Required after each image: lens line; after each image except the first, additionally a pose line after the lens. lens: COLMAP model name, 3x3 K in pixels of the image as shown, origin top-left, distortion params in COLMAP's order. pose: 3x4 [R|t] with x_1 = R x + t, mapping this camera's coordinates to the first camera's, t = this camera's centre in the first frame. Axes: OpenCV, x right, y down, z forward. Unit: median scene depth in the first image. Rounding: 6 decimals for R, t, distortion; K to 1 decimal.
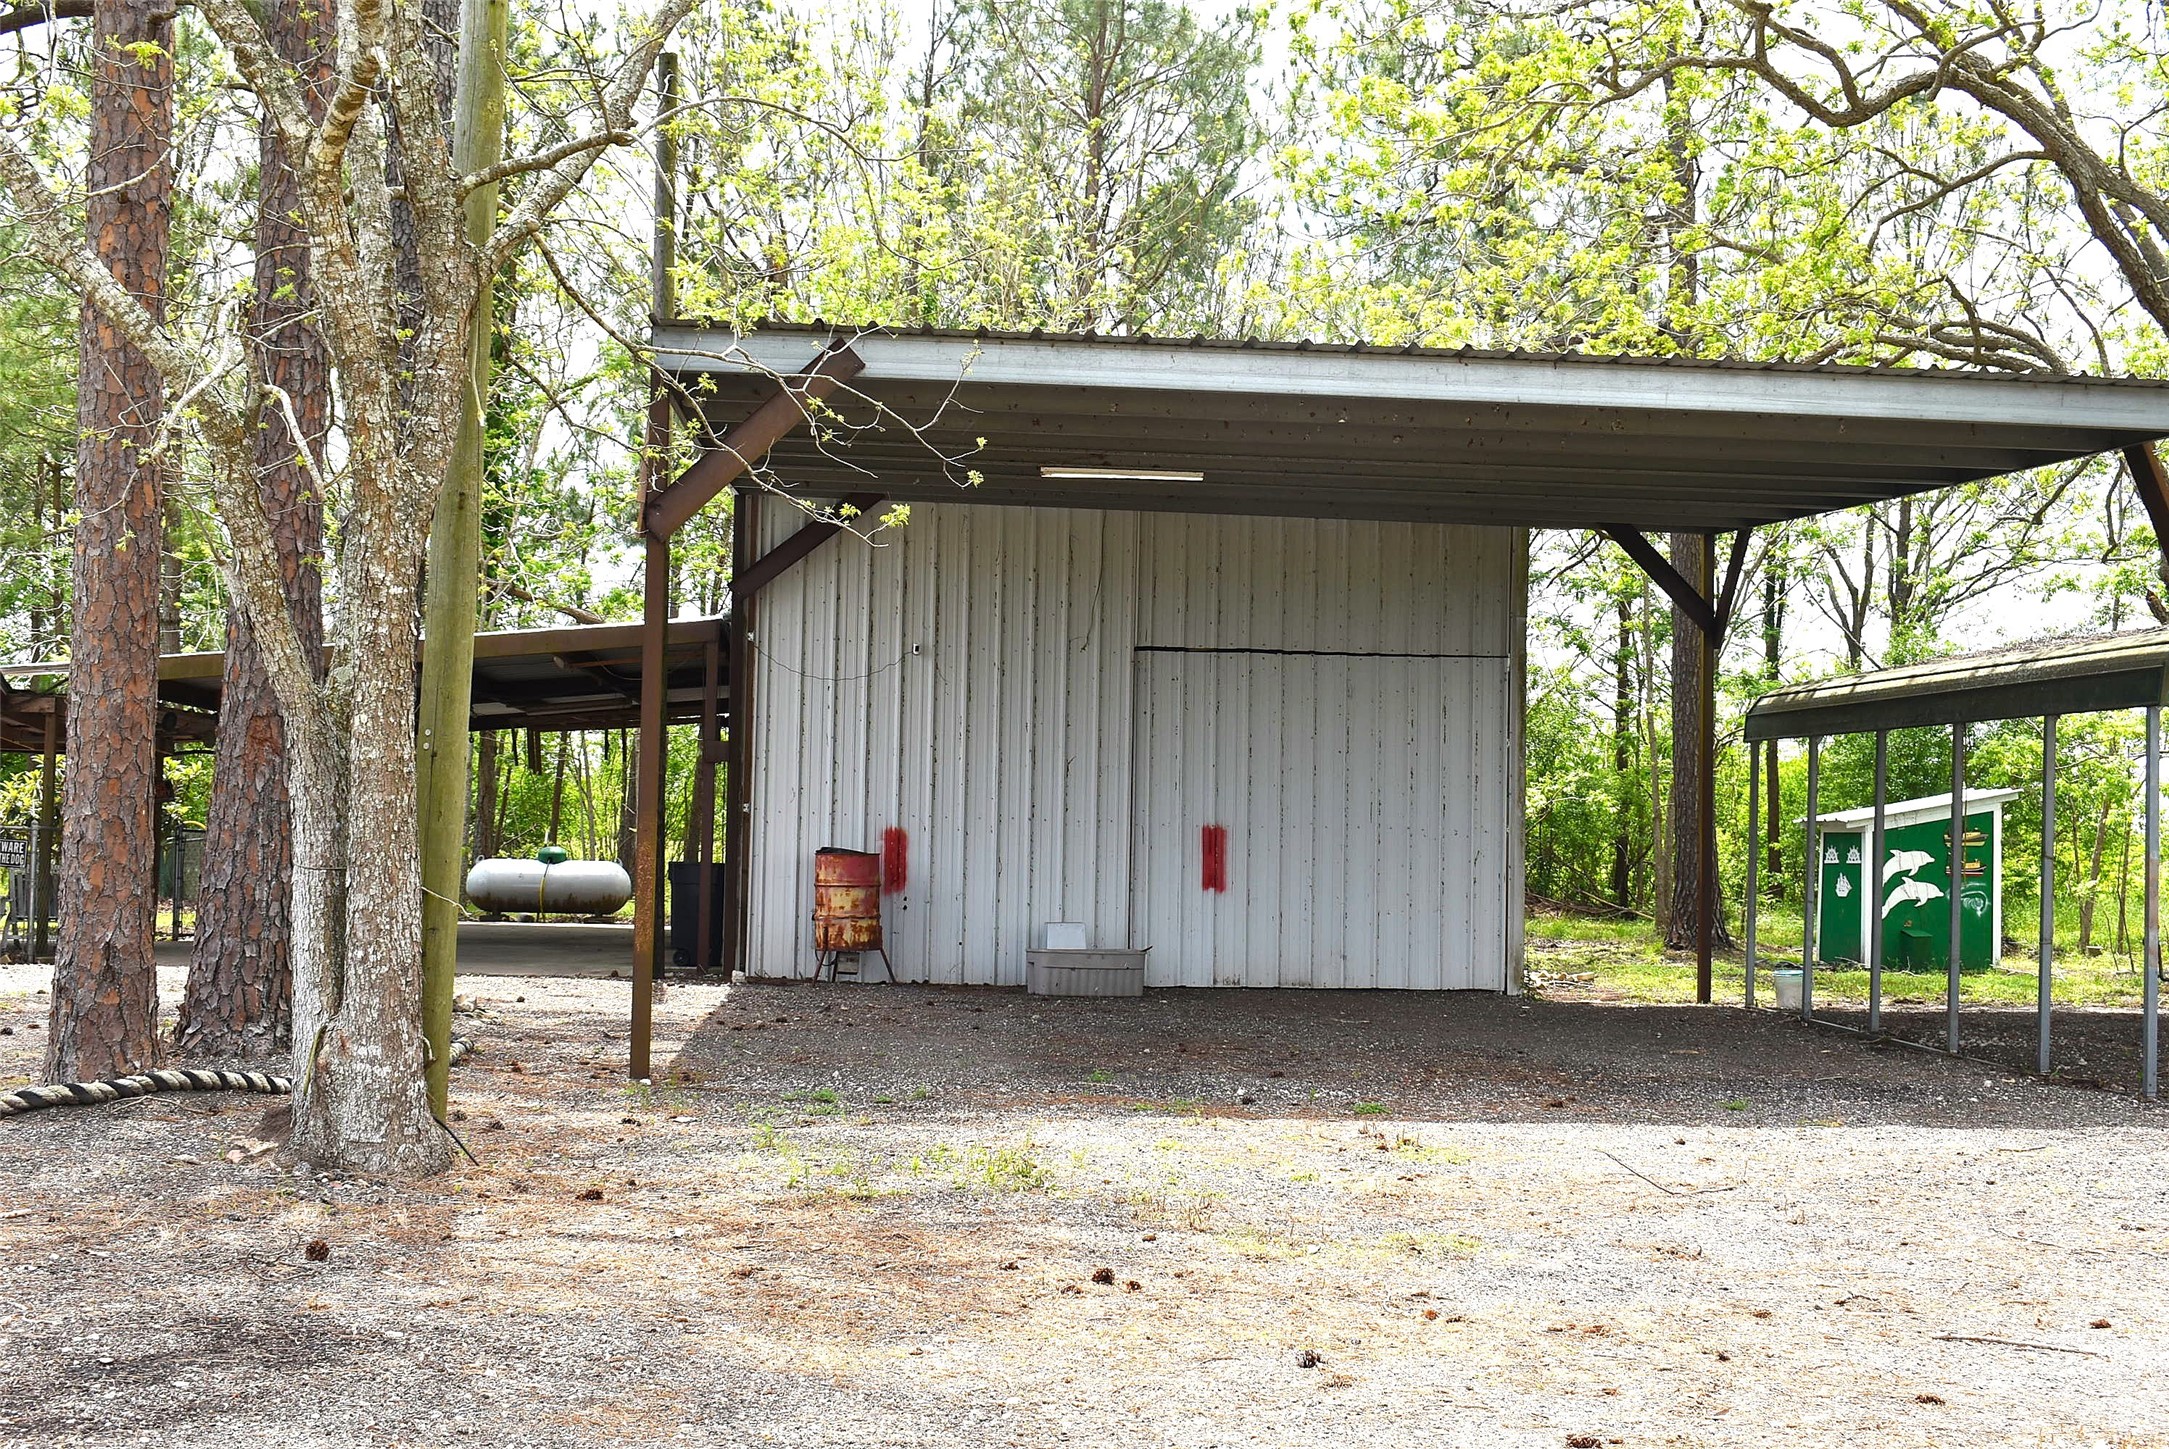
lens RADIAL K [[2636.7, 0, 1084.5], [0, 2636.7, 724.5], [0, 0, 1]] dist [-0.043119, 0.007235]
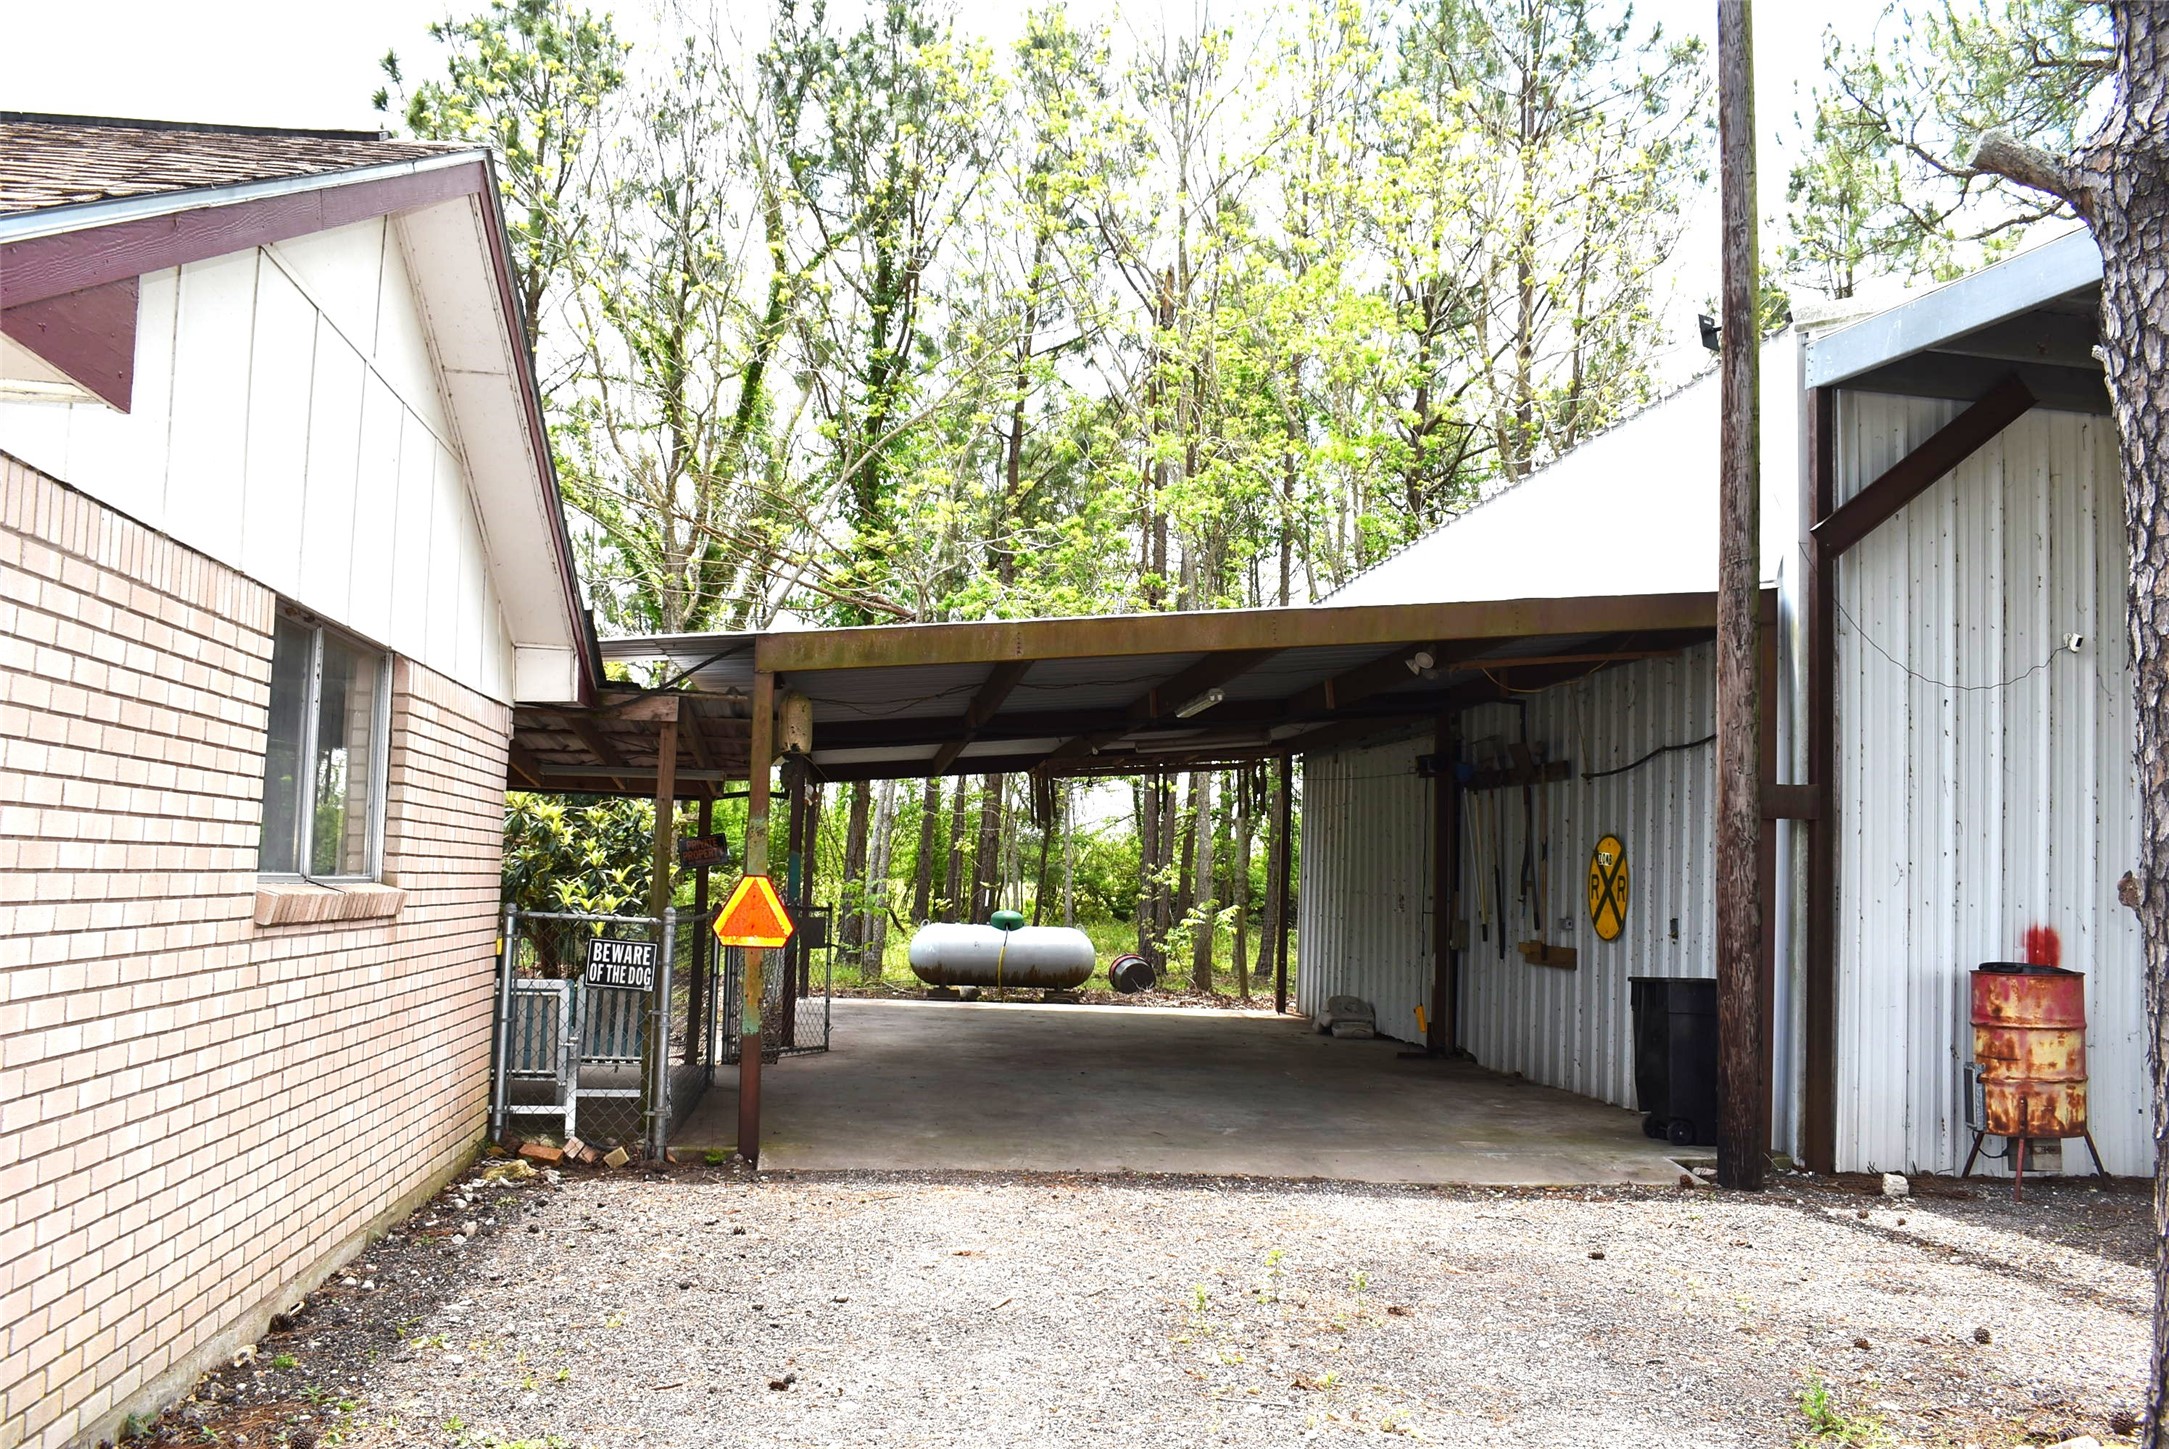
lens RADIAL K [[1936.0, 0, 1084.5], [0, 1936.0, 724.5], [0, 0, 1]] dist [-0.085250, 0.010867]
pose [[0.999045, 0.015845, 0.040721, -0.317827], [-0.014472, 0.999324, -0.033797, 0.009503], [-0.041229, 0.033175, 0.998599, 0.555690]]
